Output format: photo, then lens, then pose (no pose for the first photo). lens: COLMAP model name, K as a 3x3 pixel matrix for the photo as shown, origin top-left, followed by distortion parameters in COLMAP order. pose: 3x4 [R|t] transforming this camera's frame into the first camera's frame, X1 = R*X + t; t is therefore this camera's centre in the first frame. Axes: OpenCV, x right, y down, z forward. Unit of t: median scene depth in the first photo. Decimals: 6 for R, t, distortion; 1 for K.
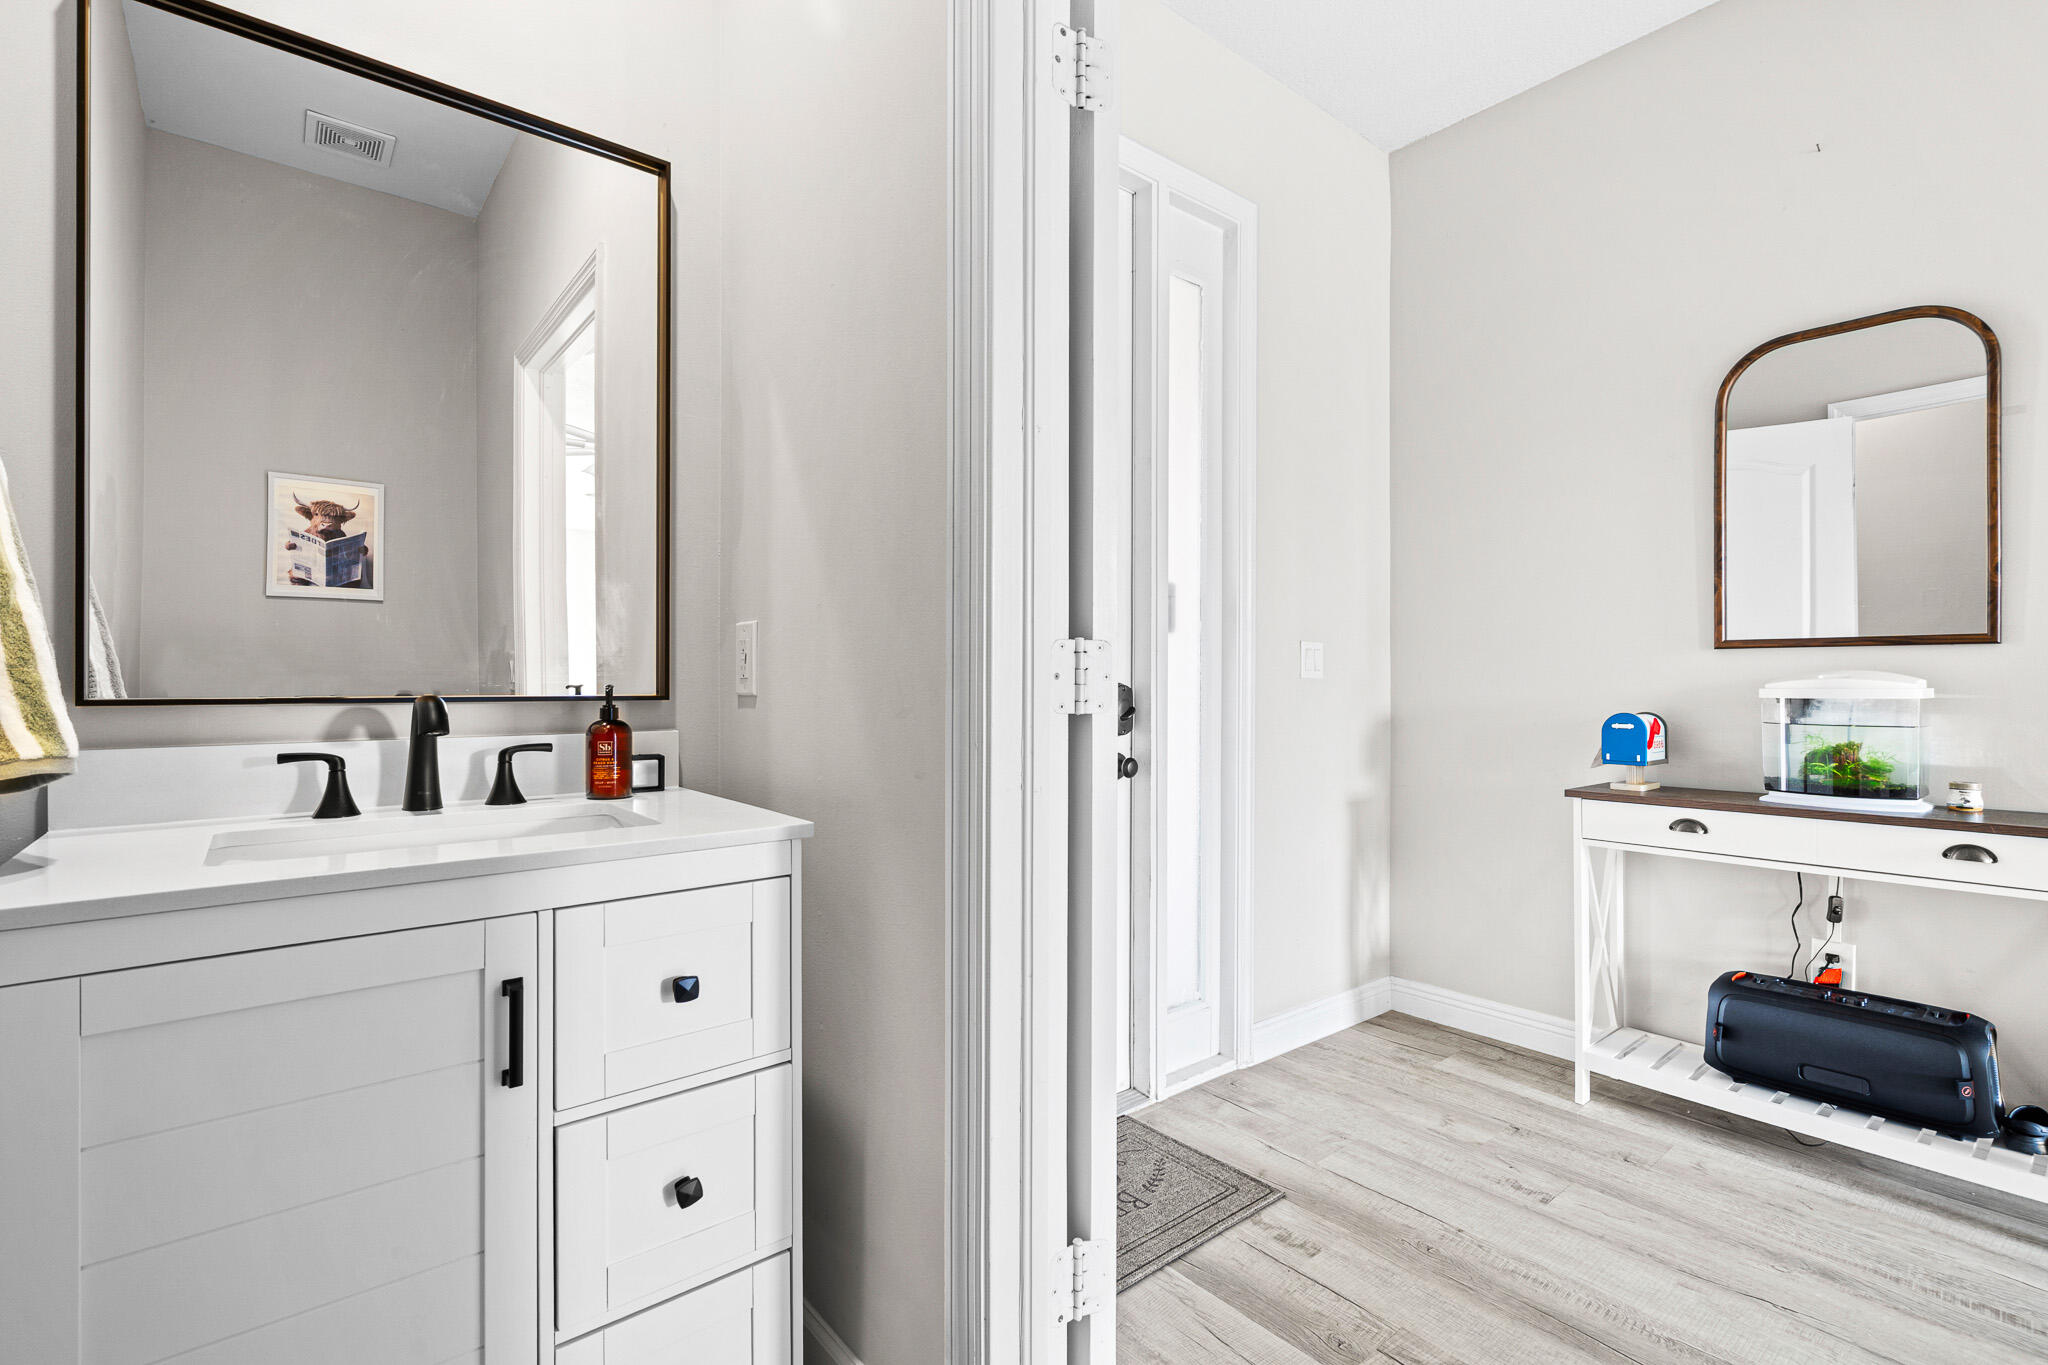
lens RADIAL K [[935.7, 0, 1021.7], [0, 935.7, 681.7], [0, 0, 1]] dist [-0.007681, 0.003362]
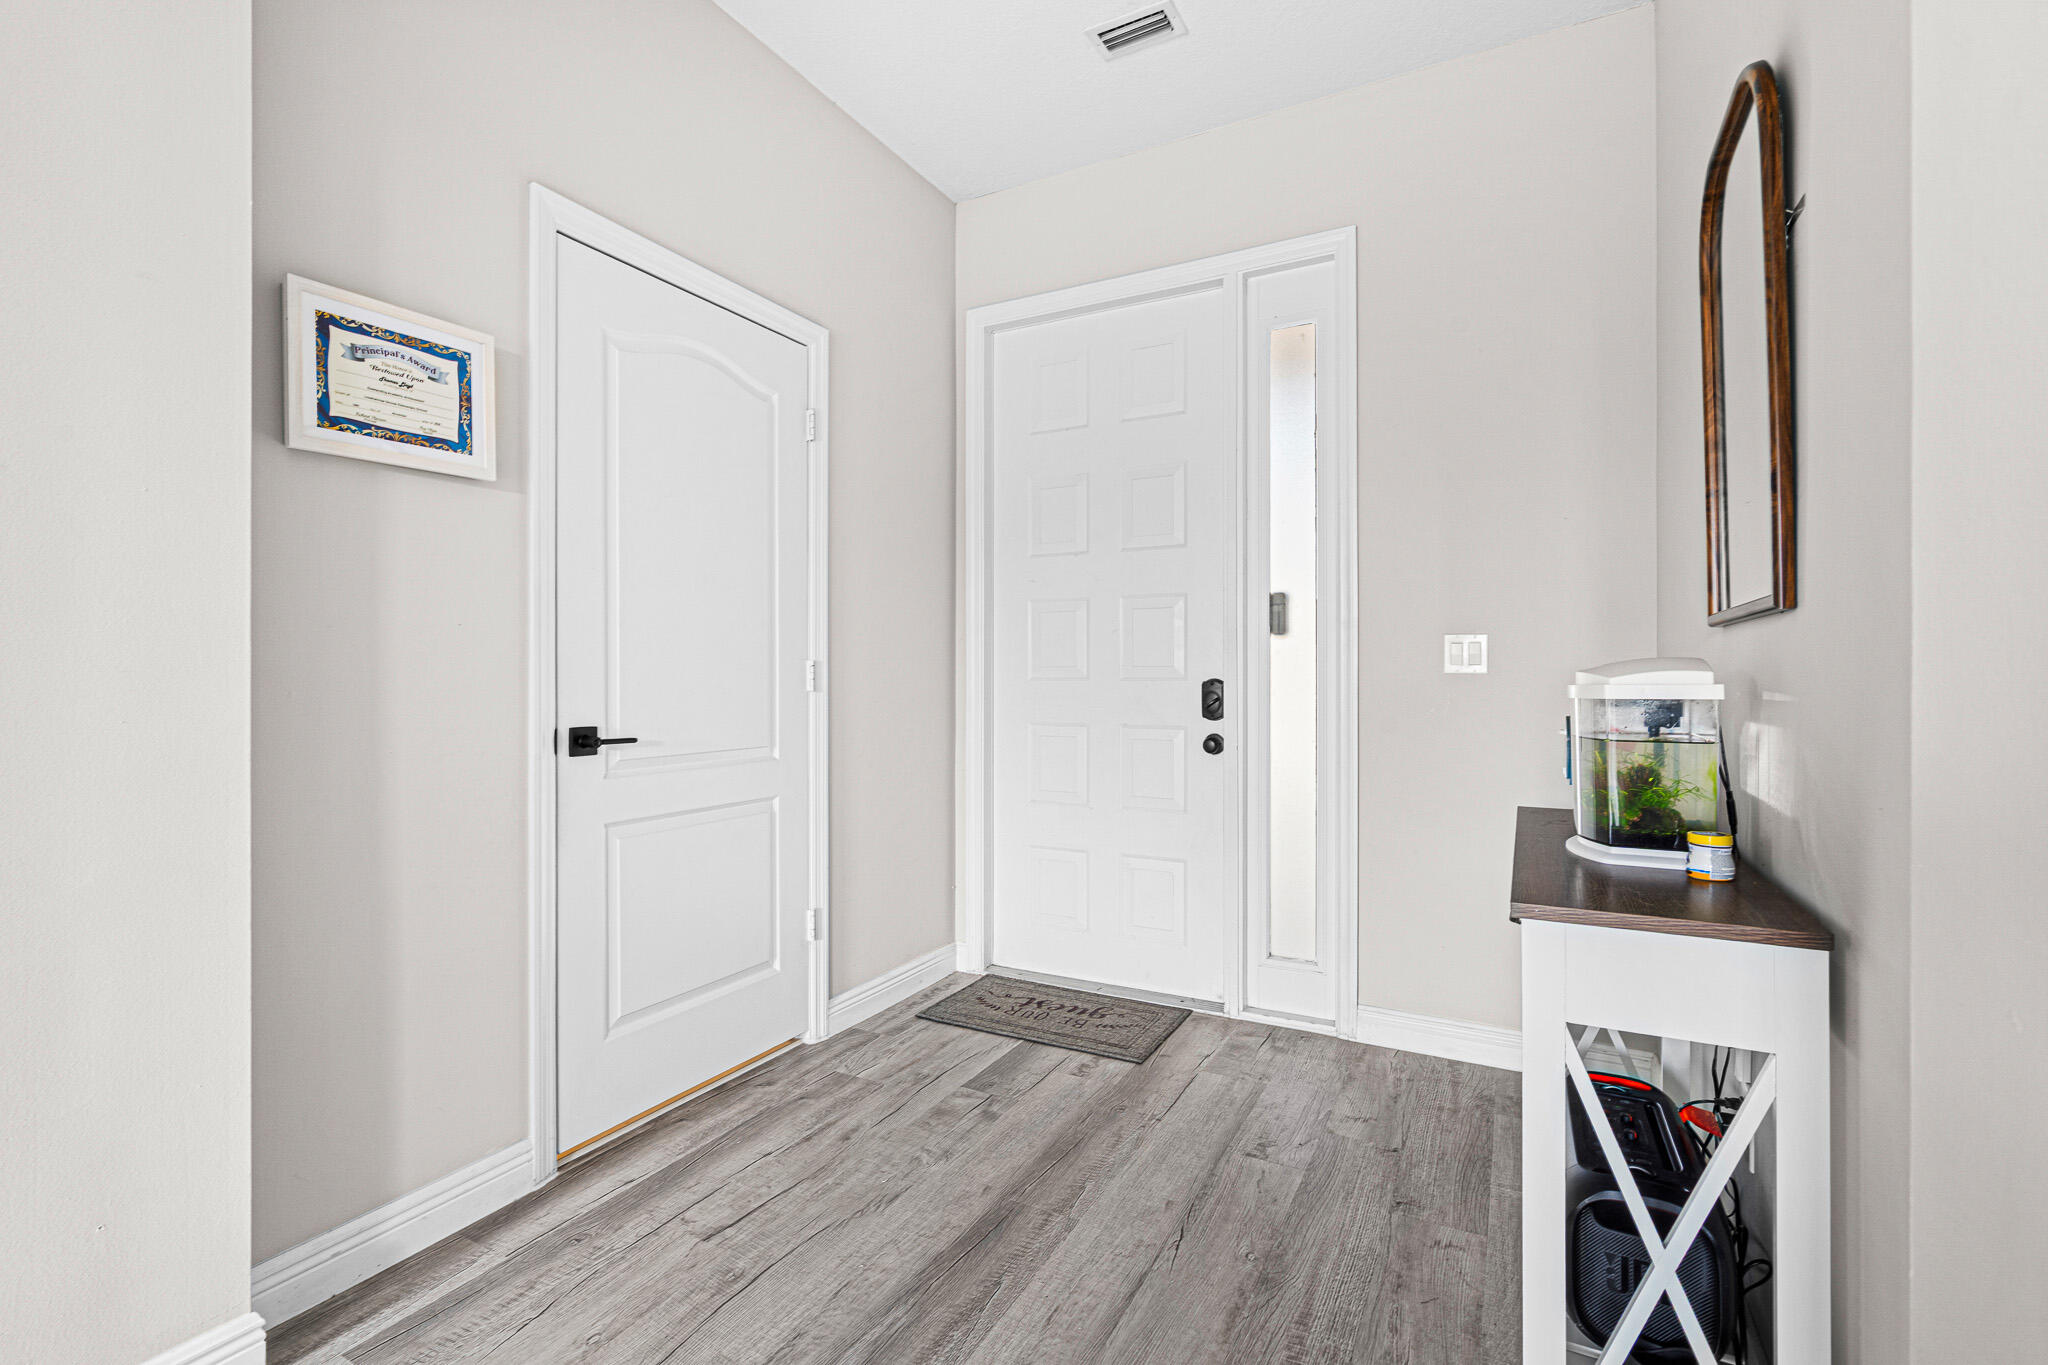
lens RADIAL K [[935.7, 0, 1008.0], [0, 935.7, 674.2], [0, 0, 1]] dist [-0.007681, 0.003362]
pose [[0.374347, -0.001826, -0.927287, 1.383769], [-0.003985, 0.999986, -0.003577, 0.004143], [0.927280, 0.005034, 0.374334, 0.314174]]
